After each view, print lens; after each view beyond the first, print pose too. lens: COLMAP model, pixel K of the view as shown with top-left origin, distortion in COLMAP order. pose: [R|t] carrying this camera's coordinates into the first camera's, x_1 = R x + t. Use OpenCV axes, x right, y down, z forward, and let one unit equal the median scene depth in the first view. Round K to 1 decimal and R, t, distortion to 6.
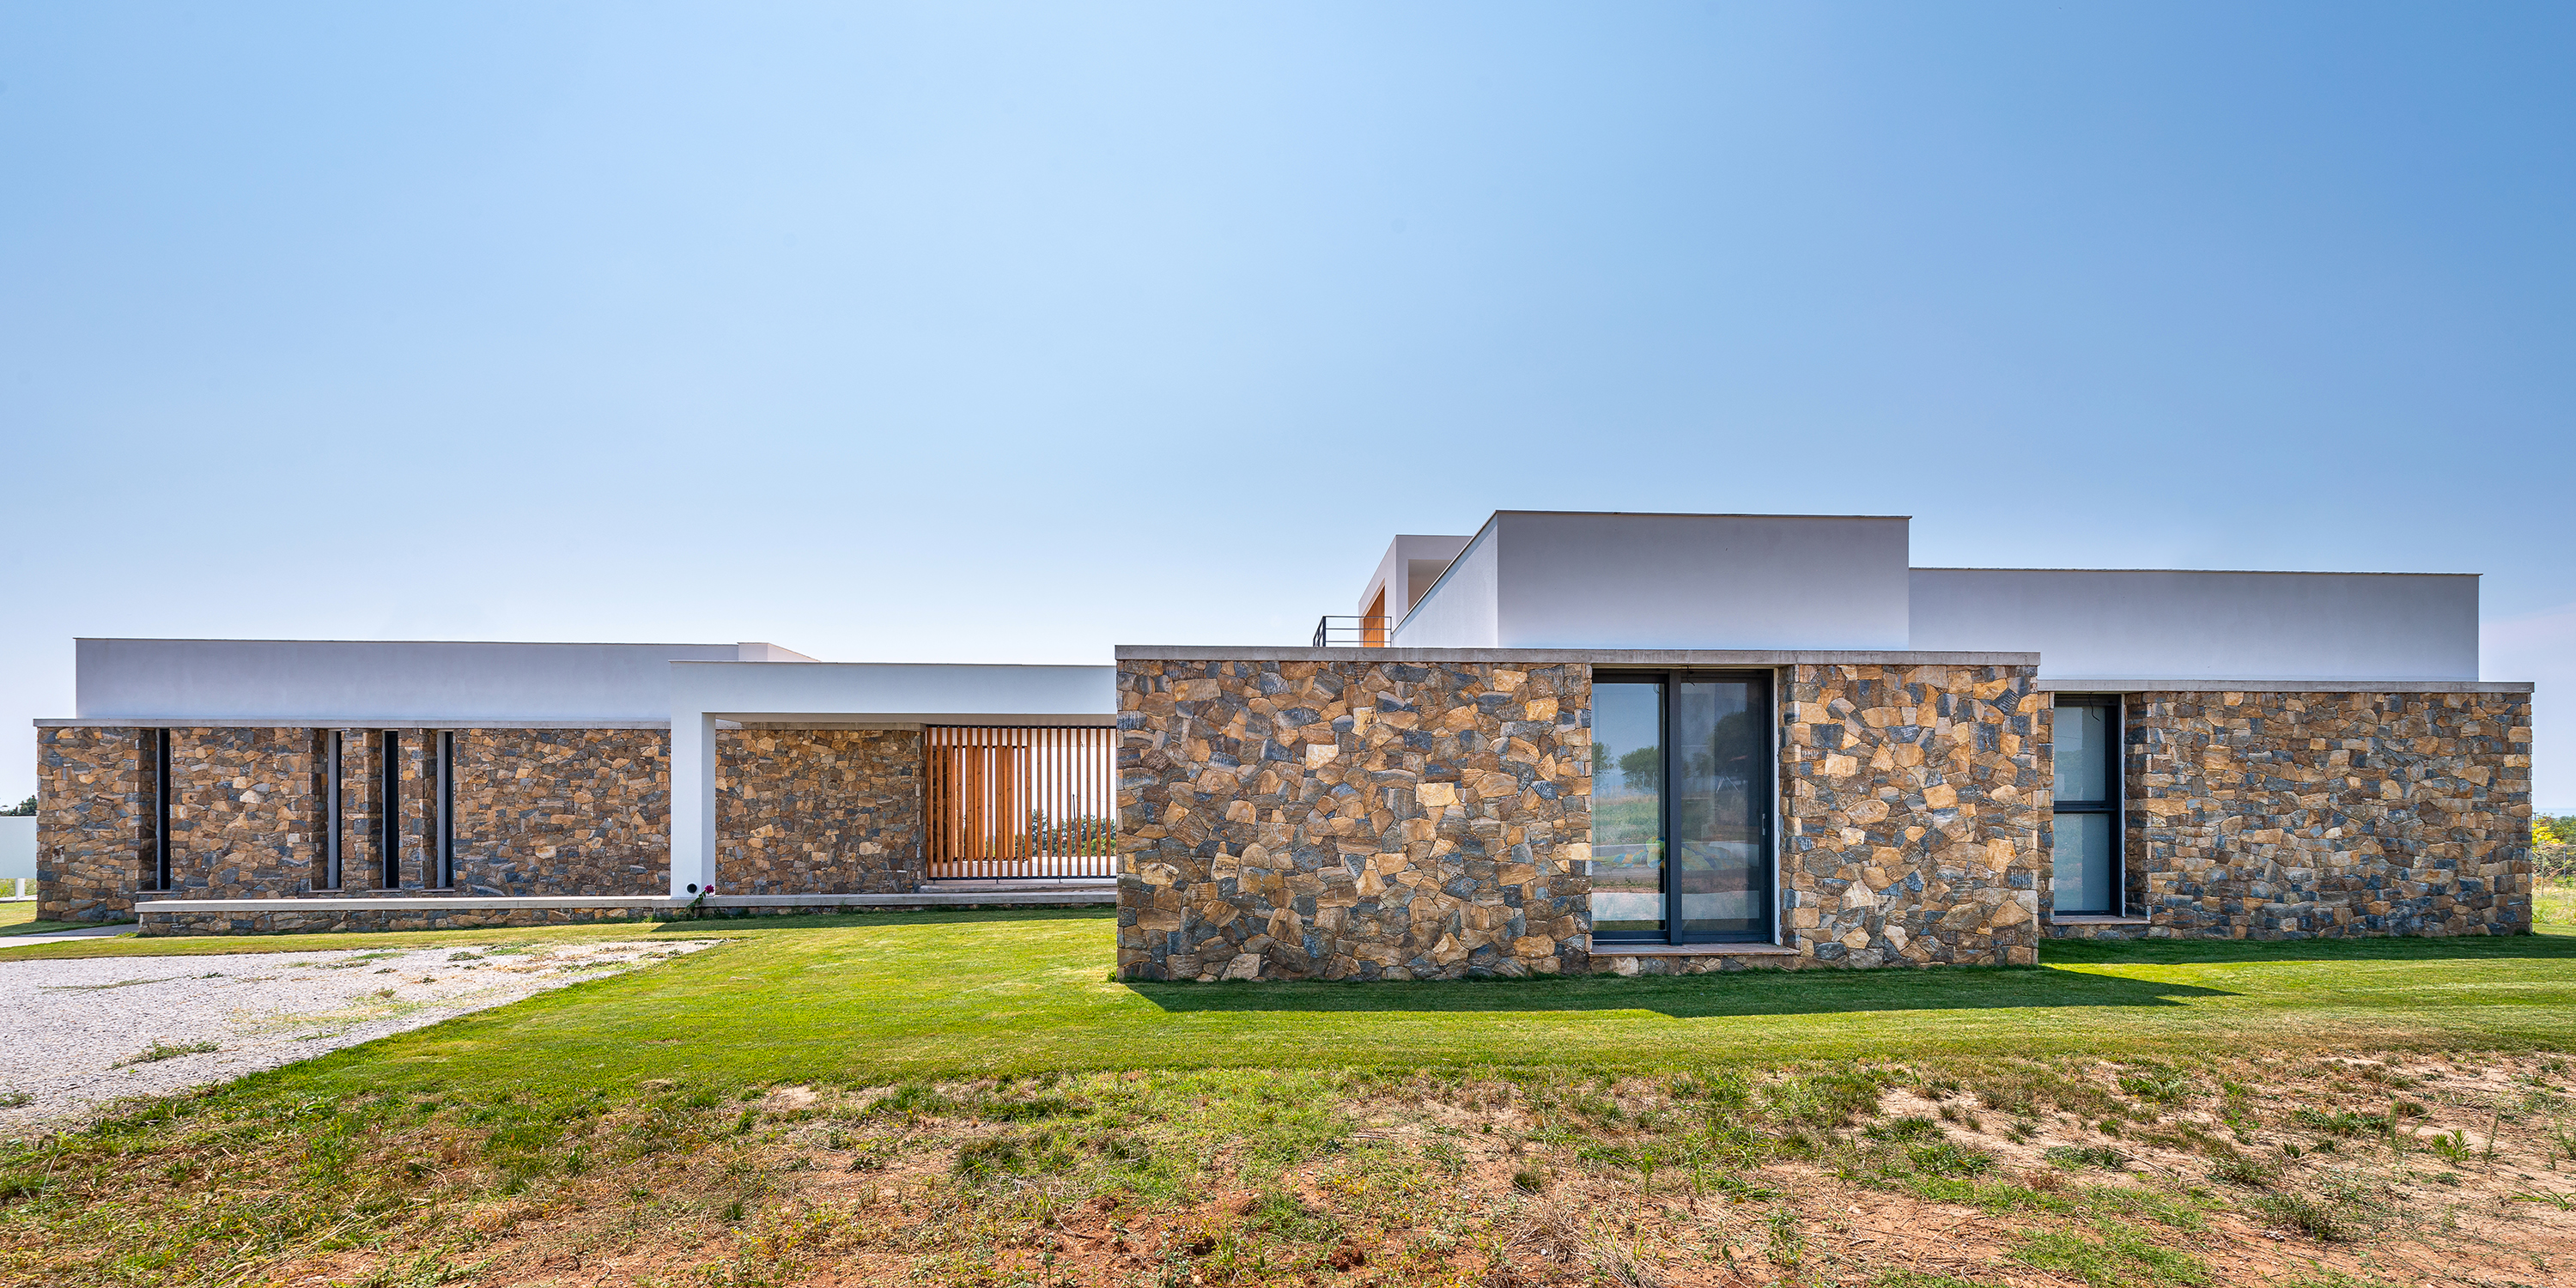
lens RADIAL K [[1026.2, 0, 1287.9], [0, 1026.2, 797.3], [0, 0, 1]] dist [-0.001728, -0.000290]
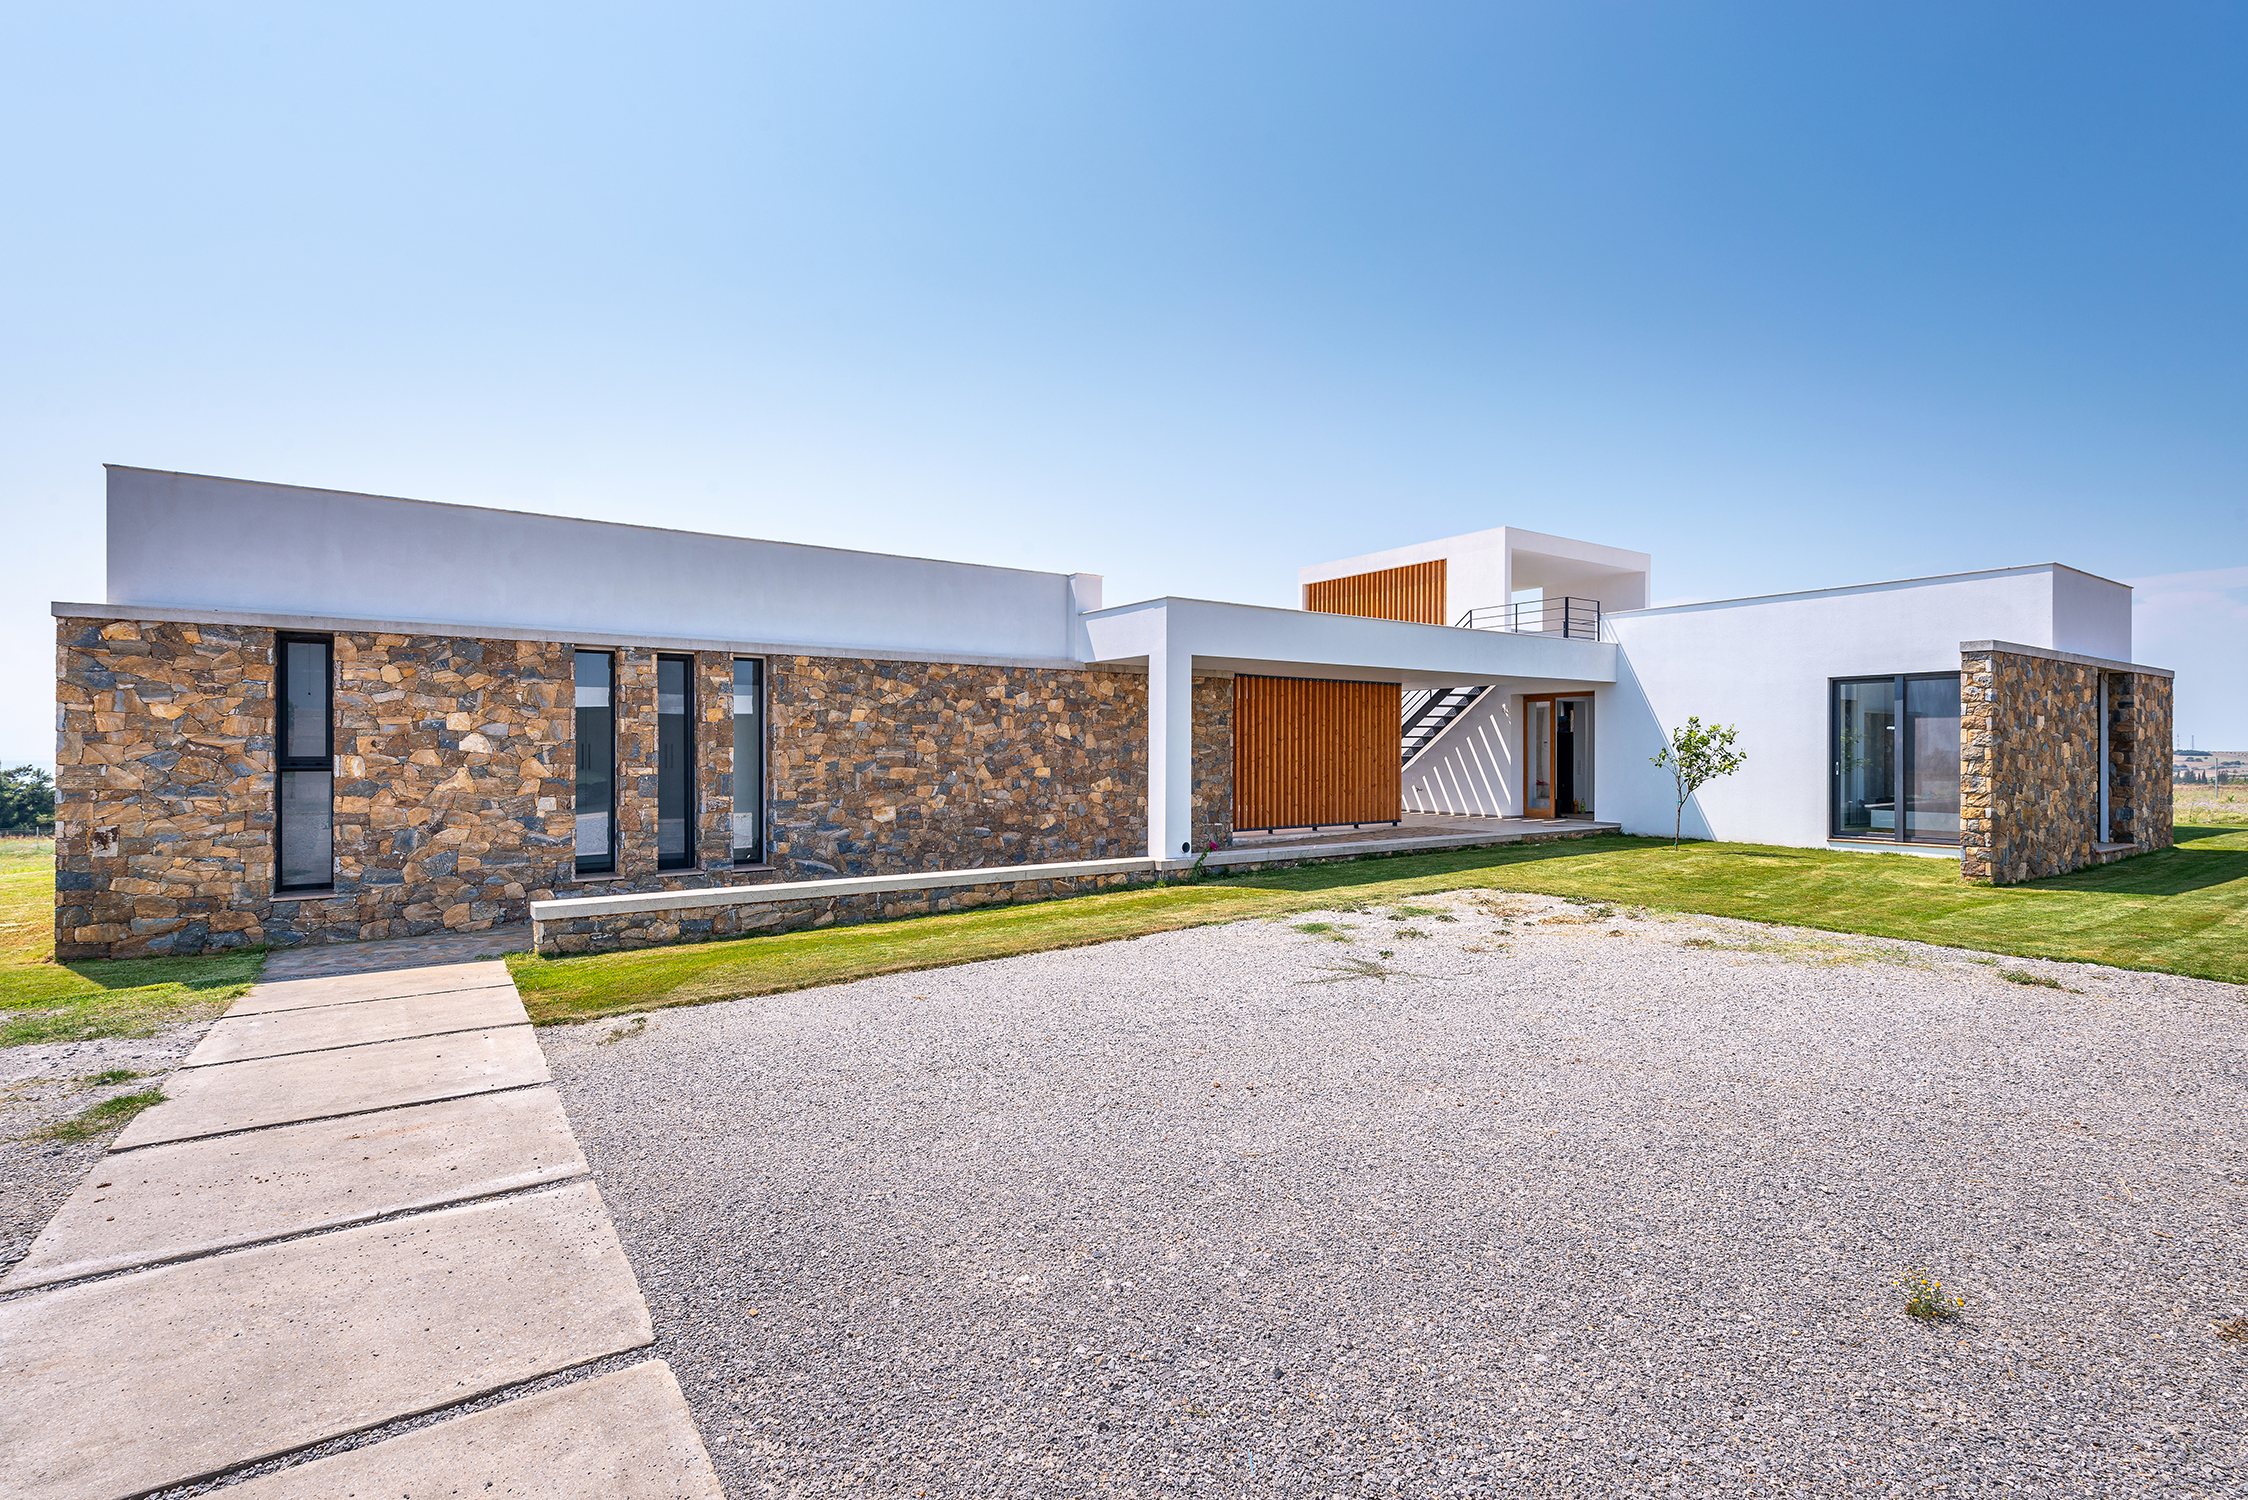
lens RADIAL K [[1040.1, 0, 1124.0], [0, 1040.1, 750.0], [0, 0, 1]] dist [0.002732, 0.000030]
pose [[0.863681, 0.002572, 0.504033, -0.983689], [-0.005320, 0.999978, 0.004015, -0.001057], [-0.504011, -0.006149, 0.863675, 0.207107]]
